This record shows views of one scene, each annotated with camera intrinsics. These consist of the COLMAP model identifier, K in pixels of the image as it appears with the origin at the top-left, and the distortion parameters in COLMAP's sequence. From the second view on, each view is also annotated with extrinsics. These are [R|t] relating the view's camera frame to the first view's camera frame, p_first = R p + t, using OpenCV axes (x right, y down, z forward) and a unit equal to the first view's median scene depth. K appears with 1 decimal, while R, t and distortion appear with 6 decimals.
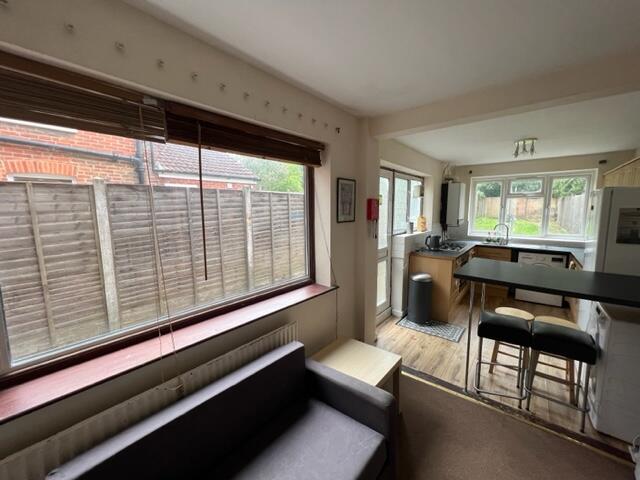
lens RADIAL K [[256.0, 0, 320.0], [0, 256.0, 239.0], [0, 0, 1]] dist [-0.002625, -0.000153]
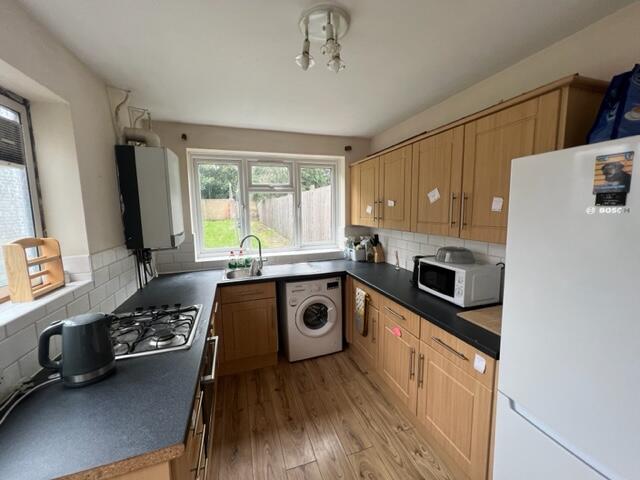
lens RADIAL K [[256.0, 0, 320.0], [0, 256.0, 239.0], [0, 0, 1]] dist [-0.002625, -0.000153]
pose [[0.525075, -0.104197, 0.844653, 0.439523], [0.112924, 0.992231, 0.052204, -0.091375], [-0.843531, 0.067971, 0.532763, 0.804651]]
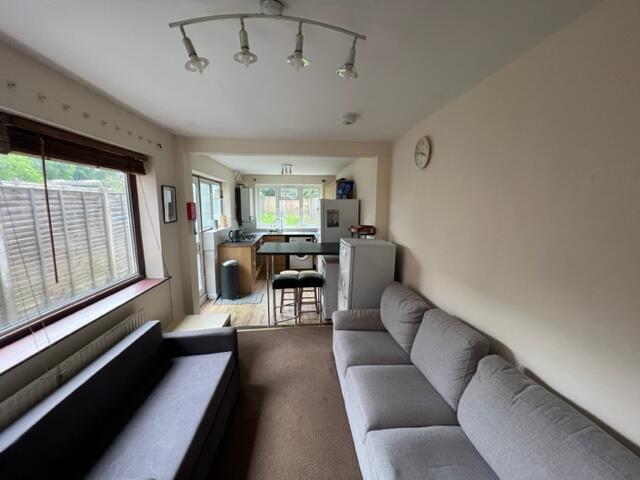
lens RADIAL K [[256.0, 0, 320.0], [0, 256.0, 239.0], [0, 0, 1]] dist [-0.002625, -0.000153]
pose [[0.707753, -0.088241, 0.700927, -0.178215], [0.077904, 0.995866, 0.046708, 0.006833], [-0.702151, 0.021547, 0.711702, -0.237529]]
